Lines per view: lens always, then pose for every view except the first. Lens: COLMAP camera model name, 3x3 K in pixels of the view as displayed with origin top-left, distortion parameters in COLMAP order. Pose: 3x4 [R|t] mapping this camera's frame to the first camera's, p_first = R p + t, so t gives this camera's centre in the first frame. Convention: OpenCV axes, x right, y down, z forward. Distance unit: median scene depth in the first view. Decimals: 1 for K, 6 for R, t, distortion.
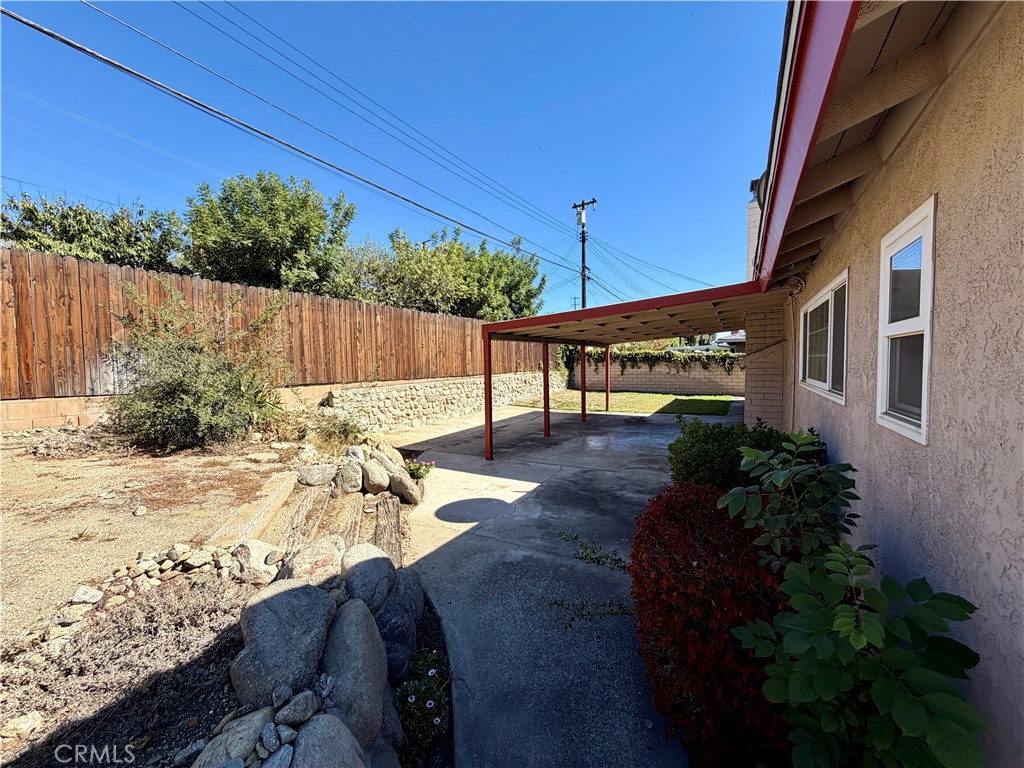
lens RADIAL K [[407.4, 0, 508.7], [0, 407.4, 384.4], [0, 0, 1]] dist [0.000711, -0.000207]
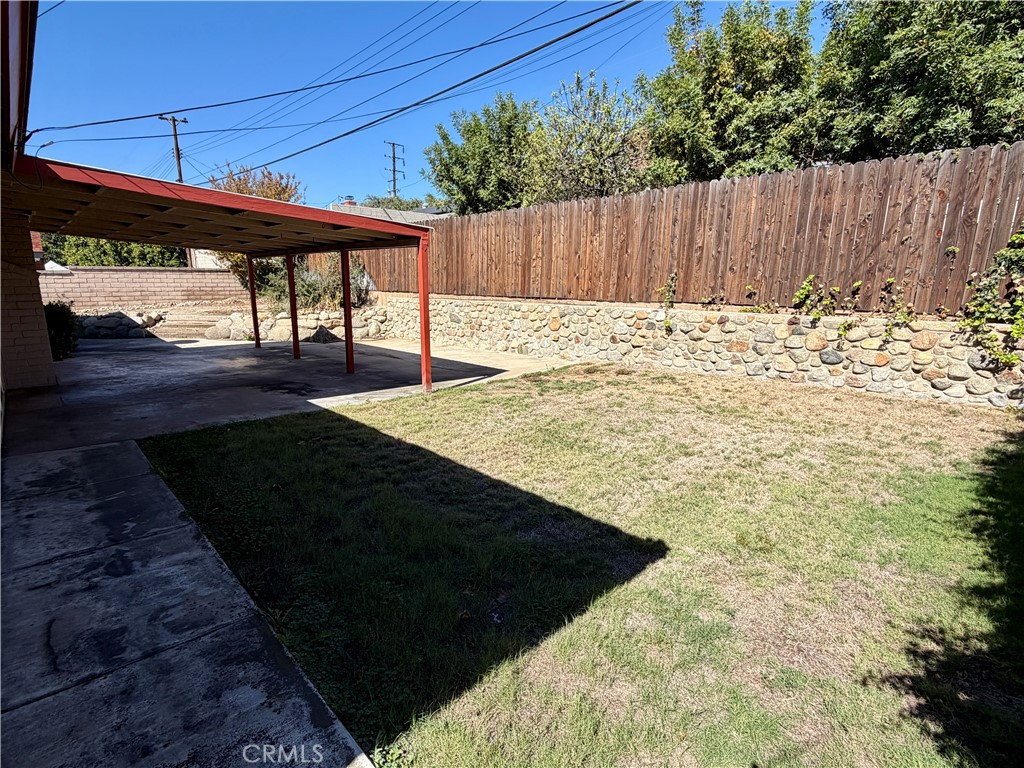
lens RADIAL K [[507.1, 0, 512.0], [0, 507.1, 384.0], [0, 0, 1]] dist [0.000186, 0.000000]
pose [[-0.295839, 0.199291, -0.934218, 1.308978], [-0.057493, 0.972507, 0.225665, -0.129726], [0.953506, 0.120472, -0.276248, 2.286737]]
